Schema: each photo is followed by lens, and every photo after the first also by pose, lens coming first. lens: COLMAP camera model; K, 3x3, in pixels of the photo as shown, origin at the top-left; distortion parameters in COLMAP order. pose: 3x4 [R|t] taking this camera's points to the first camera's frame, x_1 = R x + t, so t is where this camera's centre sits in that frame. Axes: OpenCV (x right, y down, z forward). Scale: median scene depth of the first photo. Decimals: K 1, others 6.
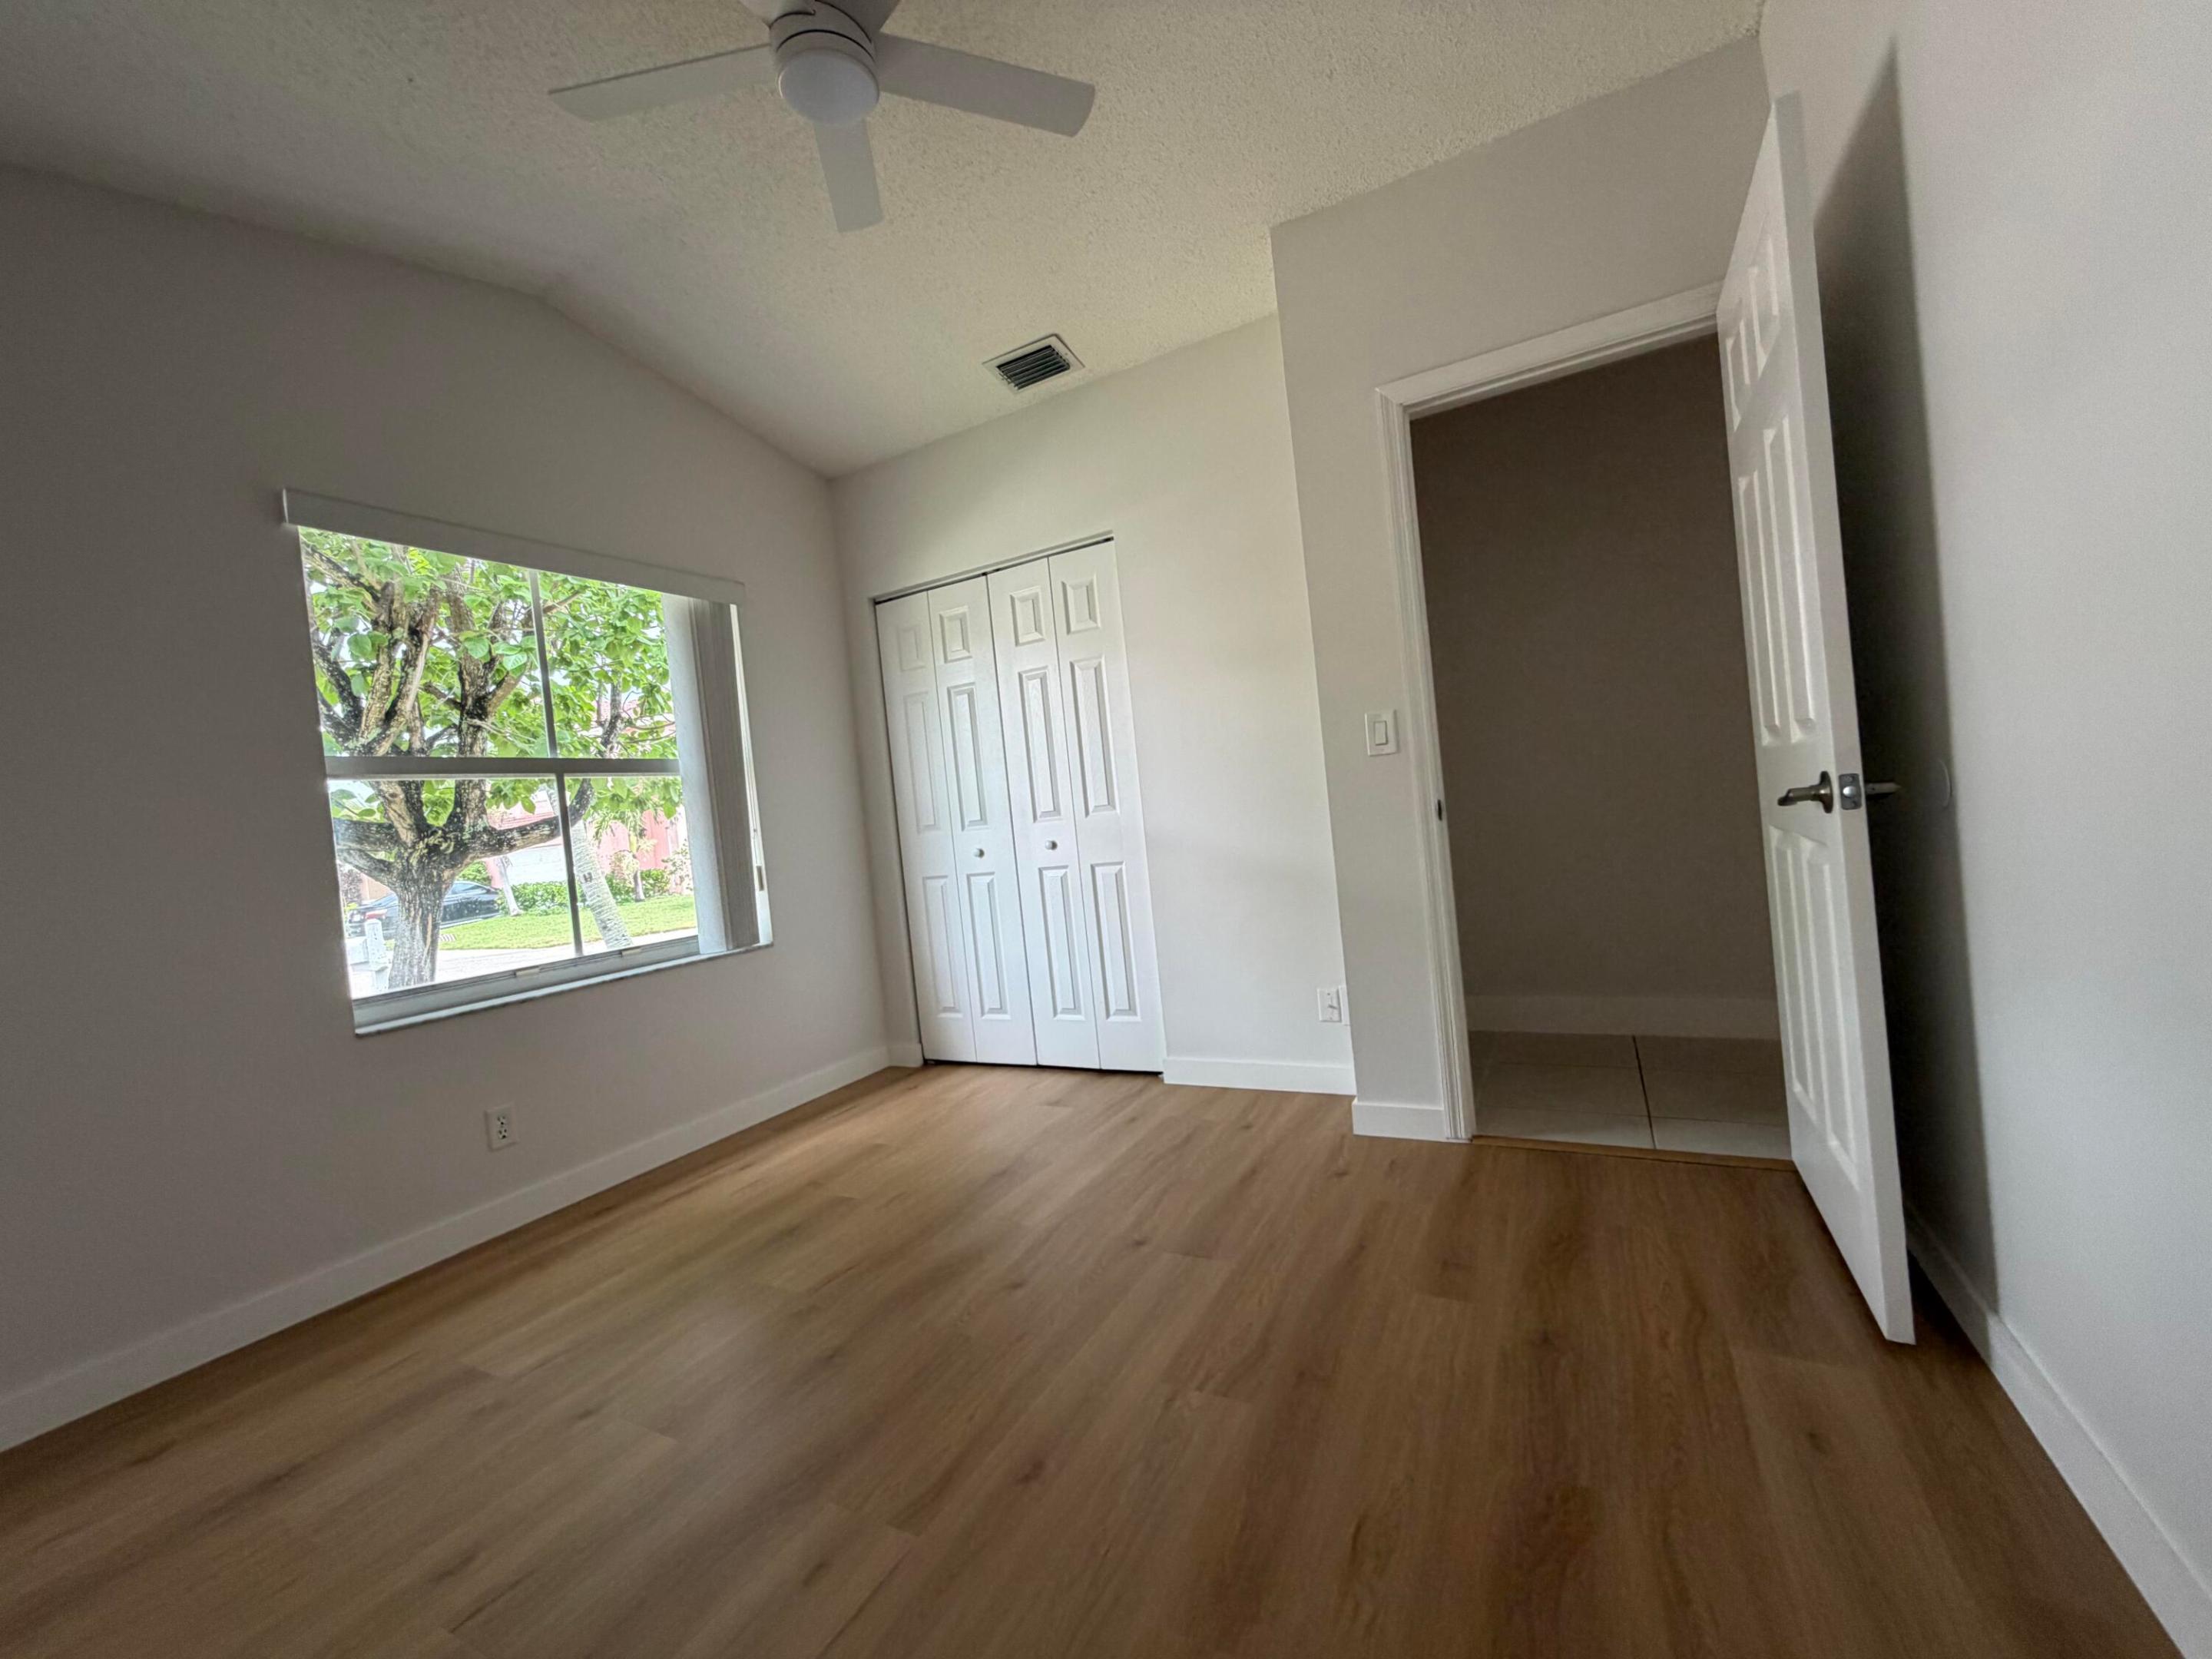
lens RADIAL K [[889.9, 0, 1106.0], [0, 889.9, 829.5], [0, 0, 1]] dist [0.001104, 0.000299]
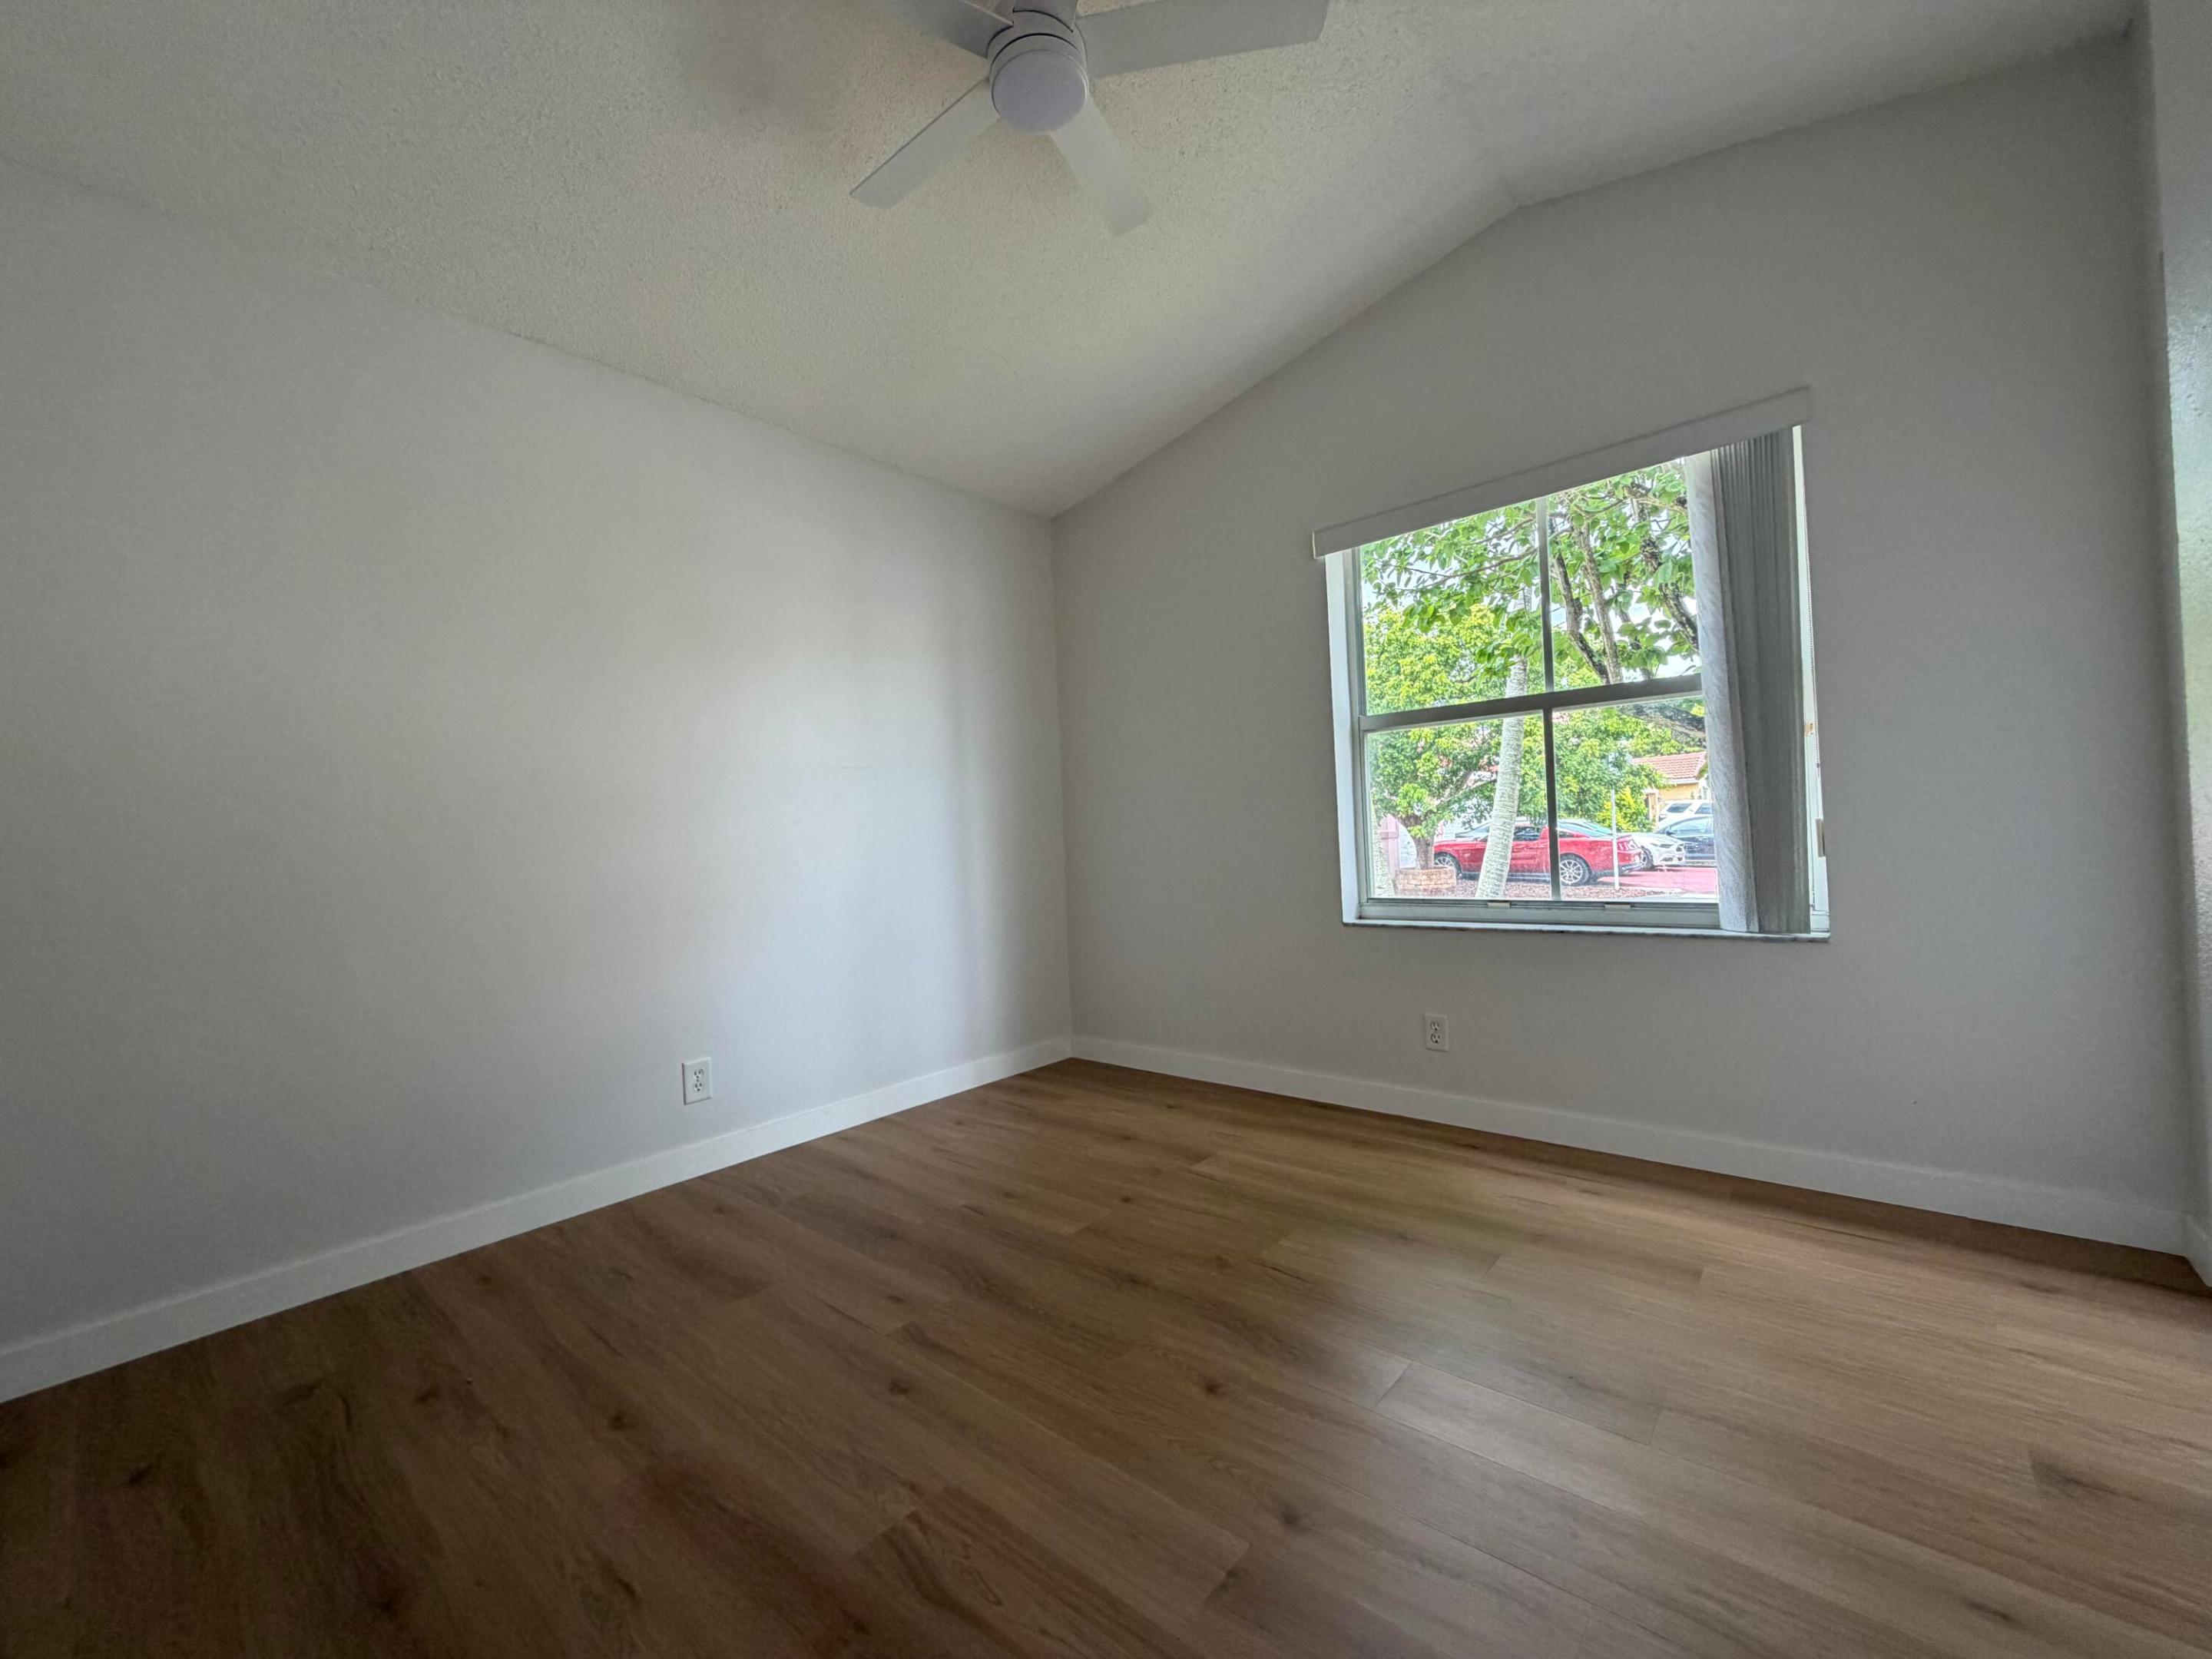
lens RADIAL K [[889.9, 0, 1106.0], [0, 889.9, 829.5], [0, 0, 1]] dist [0.001104, 0.000299]
pose [[-0.220106, 0.100016, -0.970335, 0.449451], [0.048938, 0.994609, 0.091417, -0.046047], [0.974248, -0.027365, -0.223814, 0.762047]]
